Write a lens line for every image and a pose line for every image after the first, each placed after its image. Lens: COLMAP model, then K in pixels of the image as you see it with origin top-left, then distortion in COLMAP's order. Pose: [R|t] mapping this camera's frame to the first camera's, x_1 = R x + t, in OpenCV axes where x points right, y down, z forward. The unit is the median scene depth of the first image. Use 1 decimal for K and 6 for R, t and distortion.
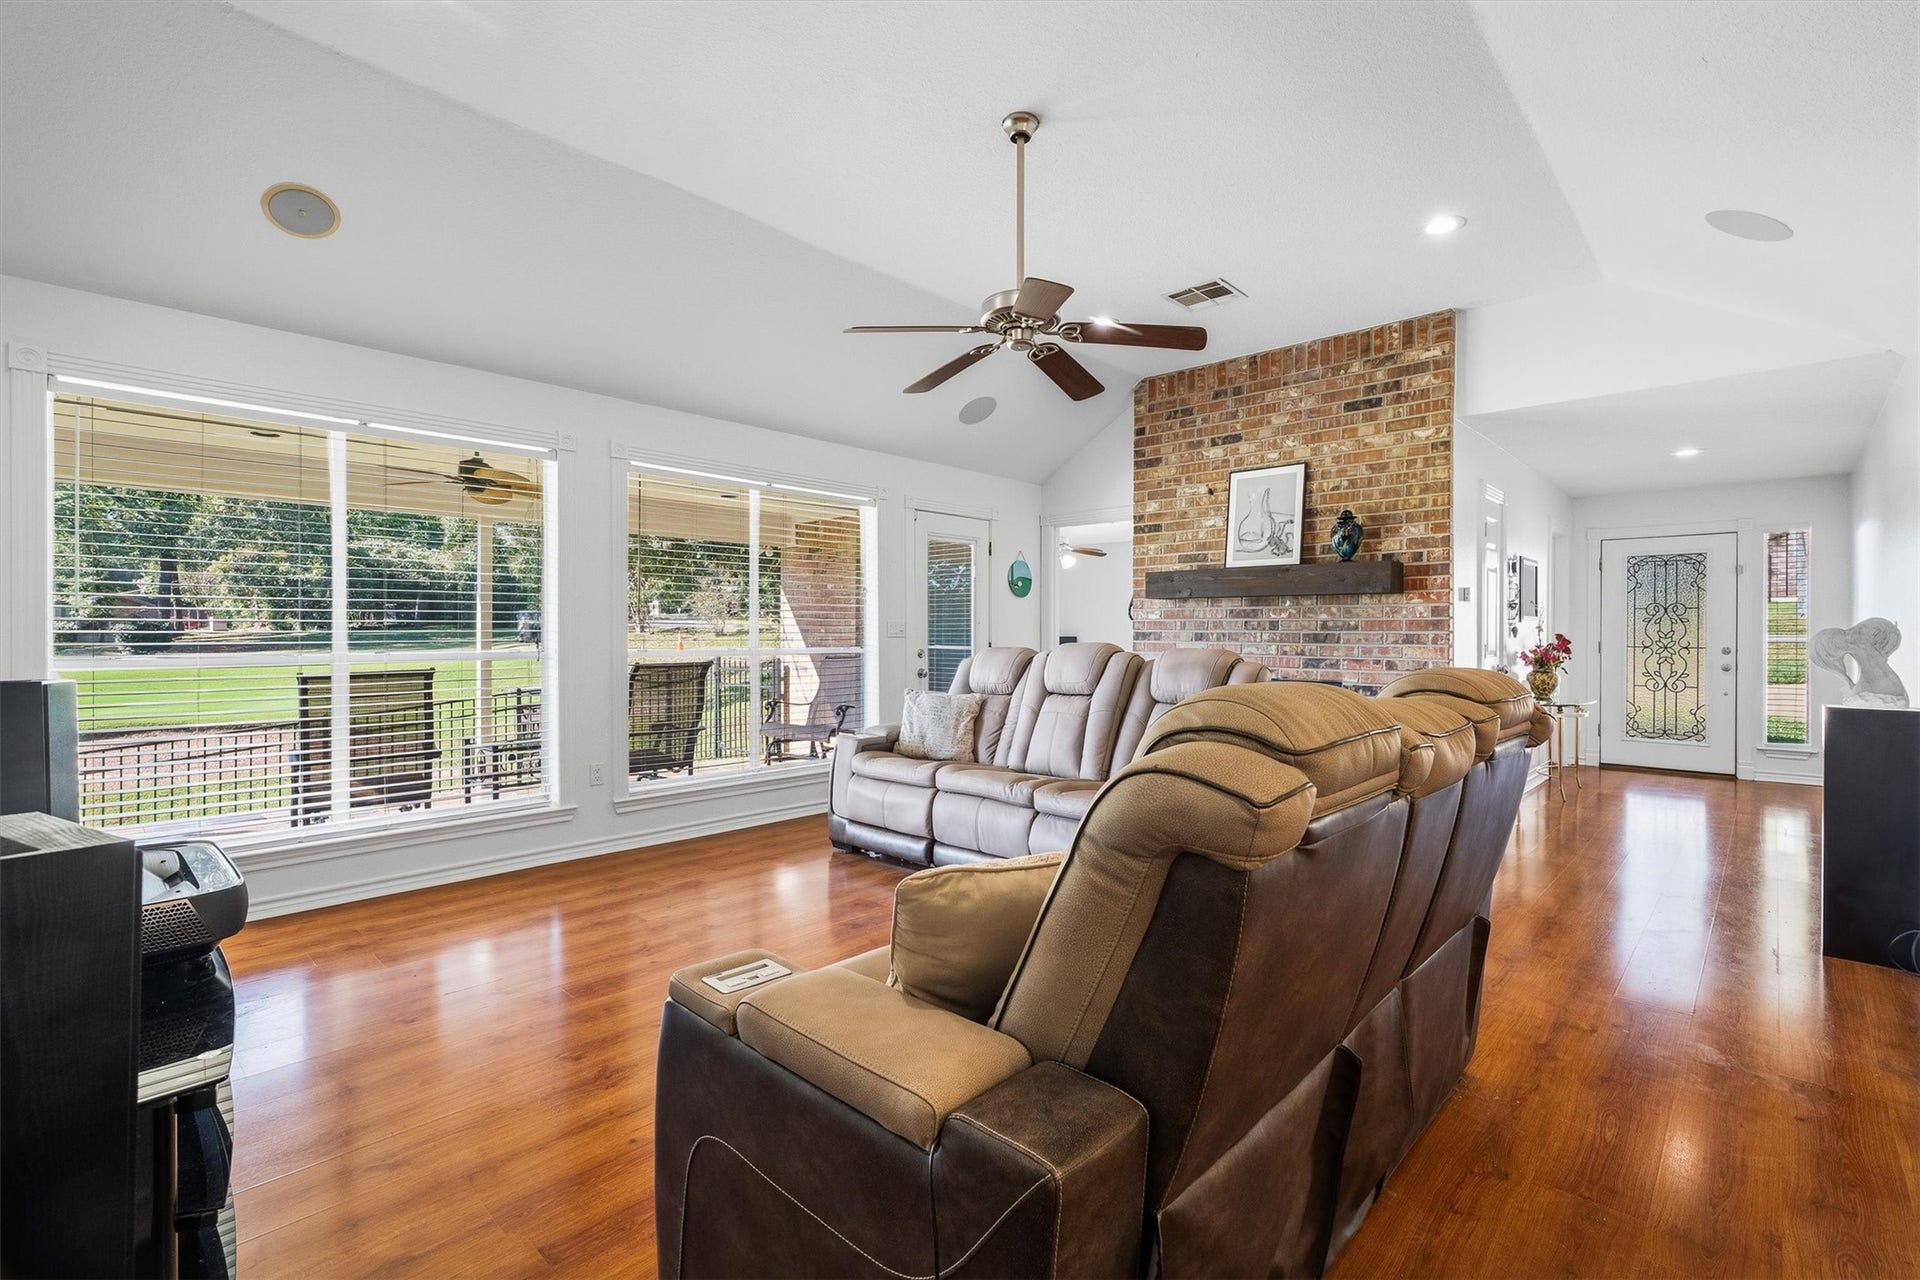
lens RADIAL K [[860.7, 0, 953.0], [0, 860.7, 630.4], [0, 0, 1]] dist [0.000050, -0.001134]
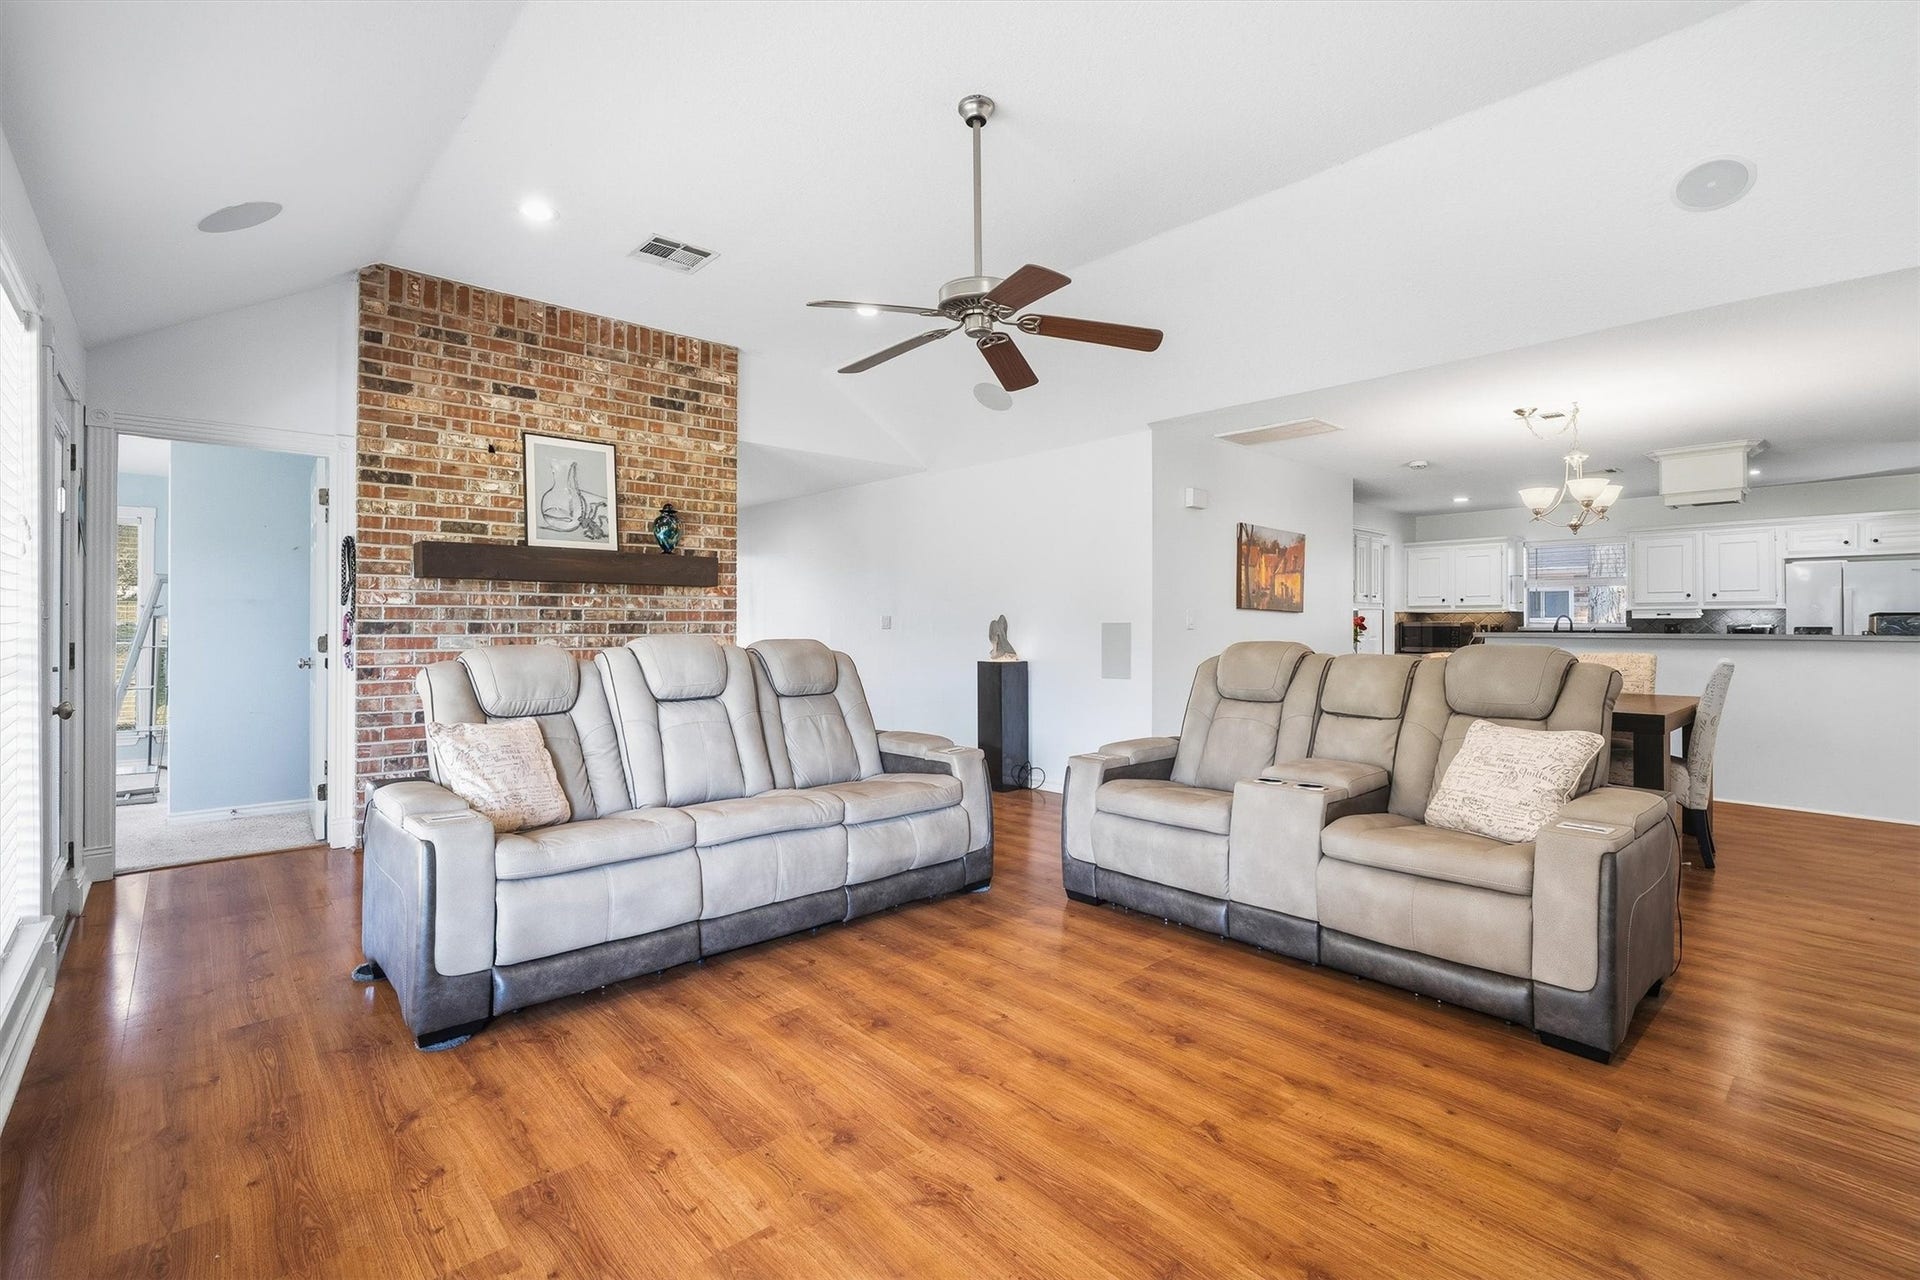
lens RADIAL K [[860.7, 0, 976.2], [0, 860.7, 616.2], [0, 0, 1]] dist [0.000050, -0.001134]
pose [[0.073956, 0.005984, 0.997244, -0.501352], [-0.002296, 0.999980, -0.005831, -0.000176], [-0.997259, -0.001859, 0.073968, 0.516362]]
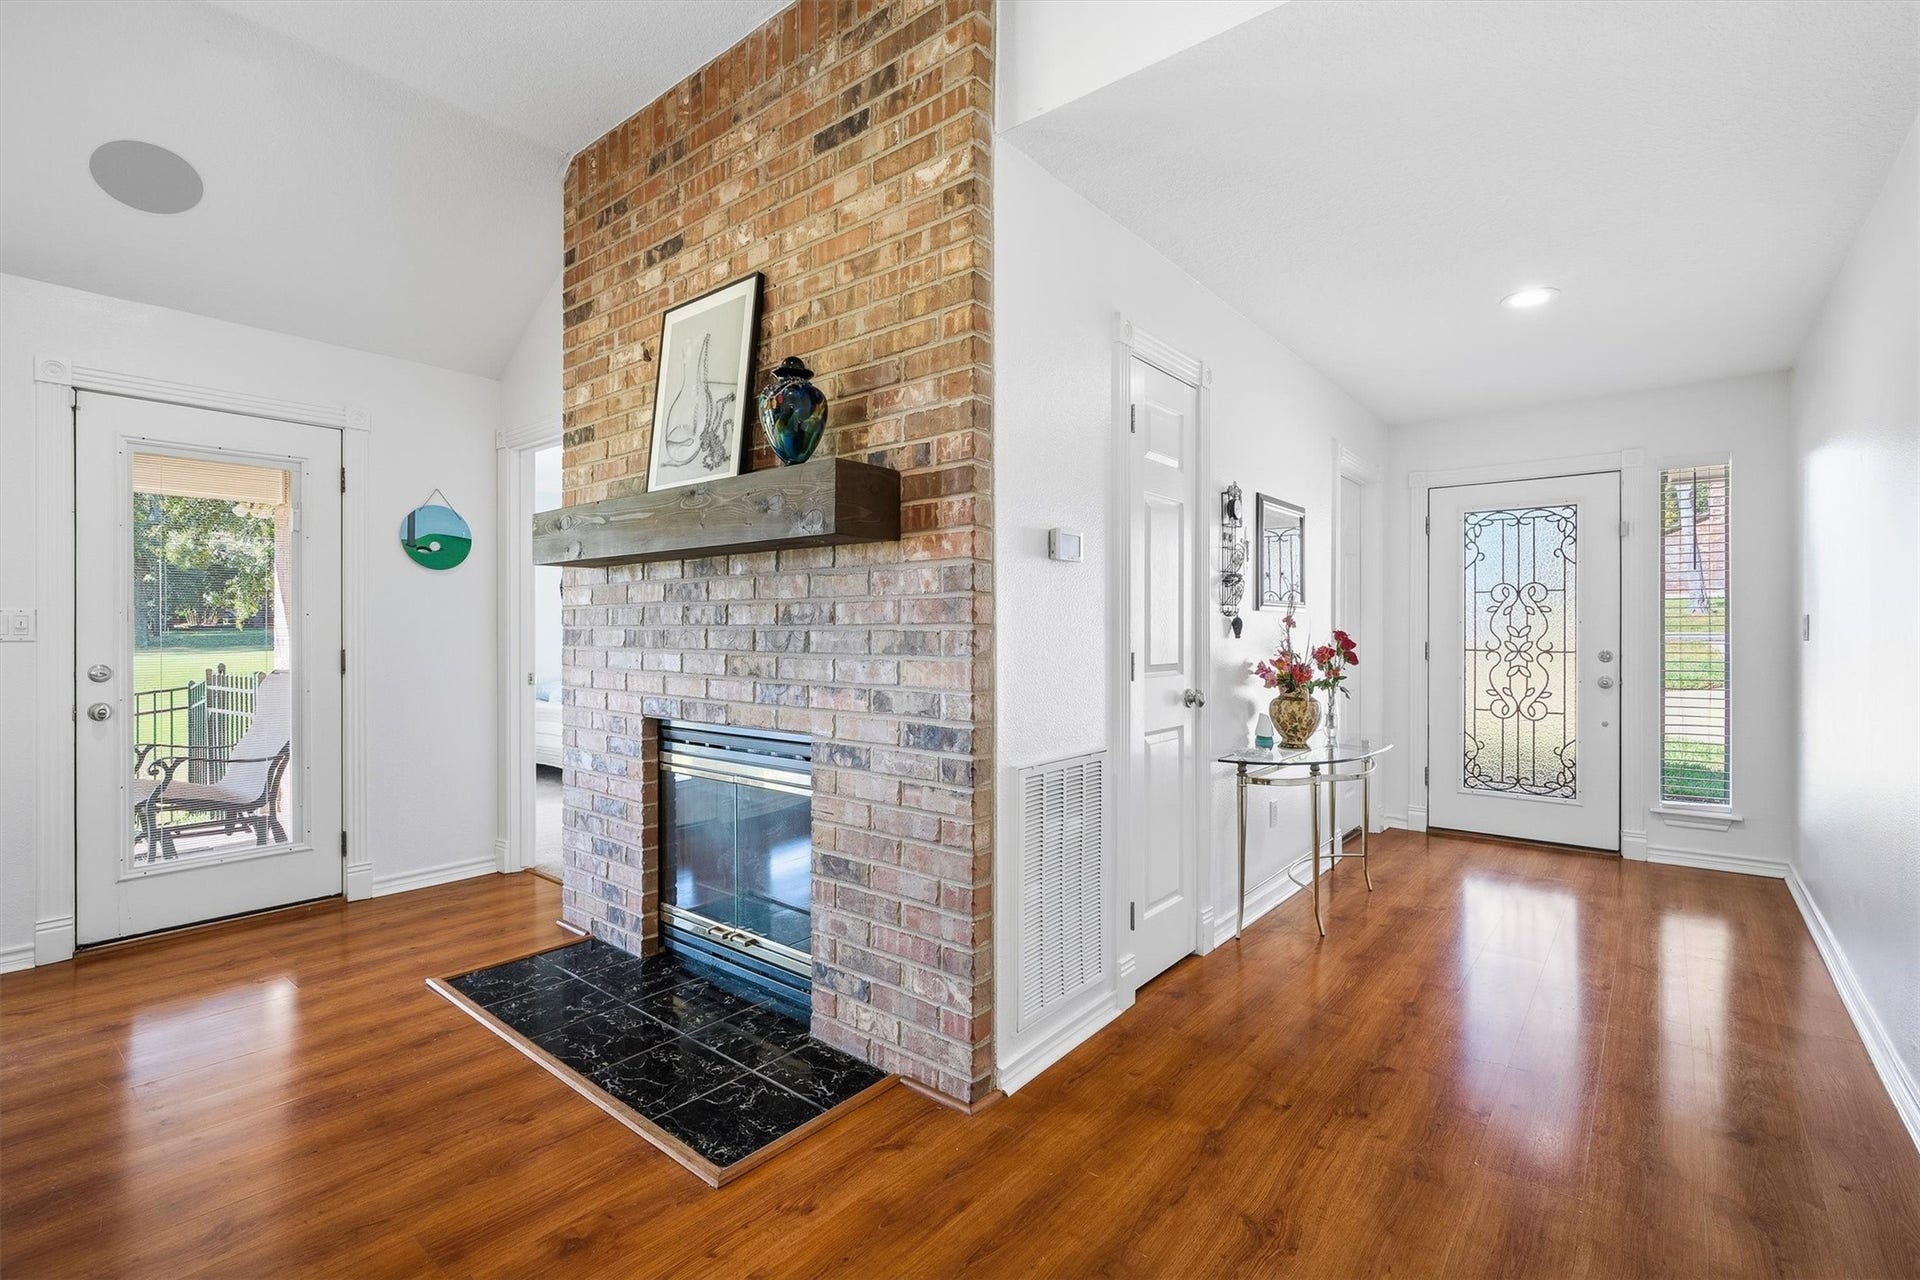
lens RADIAL K [[860.7, 0, 961.0], [0, 860.7, 630.4], [0, 0, 1]] dist [0.000050, -0.001134]
pose [[0.997153, -0.004887, 0.075246, 0.473552], [0.005028, 0.999986, -0.001673, 0.004060], [-0.075237, 0.002046, 0.997164, 0.505382]]
